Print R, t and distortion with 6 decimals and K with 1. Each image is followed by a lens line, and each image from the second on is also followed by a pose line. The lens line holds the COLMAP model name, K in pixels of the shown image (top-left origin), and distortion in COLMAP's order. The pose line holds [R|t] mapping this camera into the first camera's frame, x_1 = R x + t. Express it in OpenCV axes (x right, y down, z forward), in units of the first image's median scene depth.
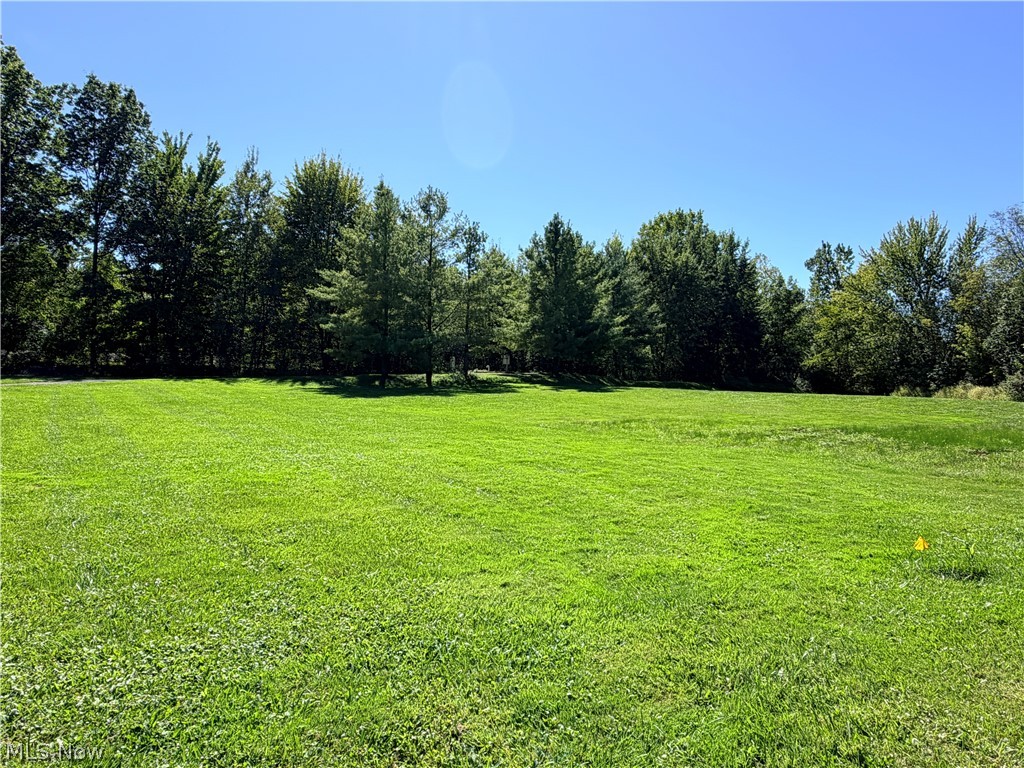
lens RADIAL K [[657.2, 0, 522.3], [0, 657.2, 377.4], [0, 0, 1]] dist [0.002690, -0.001373]
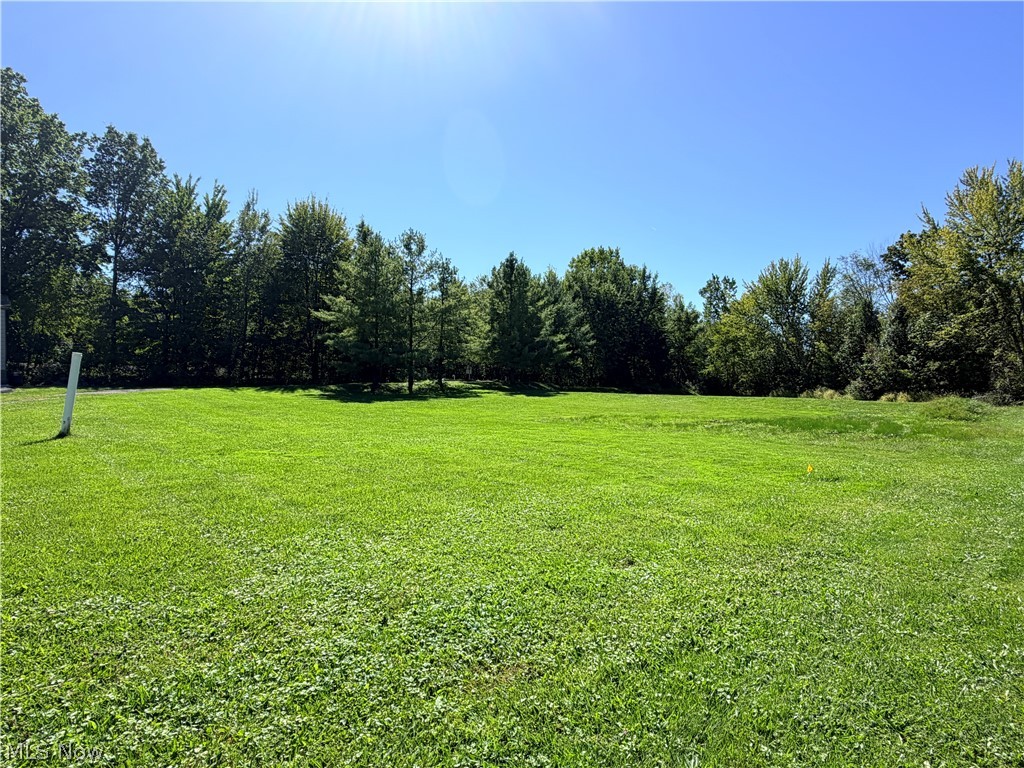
lens RADIAL K [[591.7, 0, 511.3], [0, 591.7, 381.9], [0, 0, 1]] dist [0.000038, -0.001681]
pose [[0.993633, -0.005561, 0.112529, -0.073242], [0.005889, 0.999979, -0.002591, -0.002021], [-0.112512, 0.003237, 0.993645, -0.100627]]
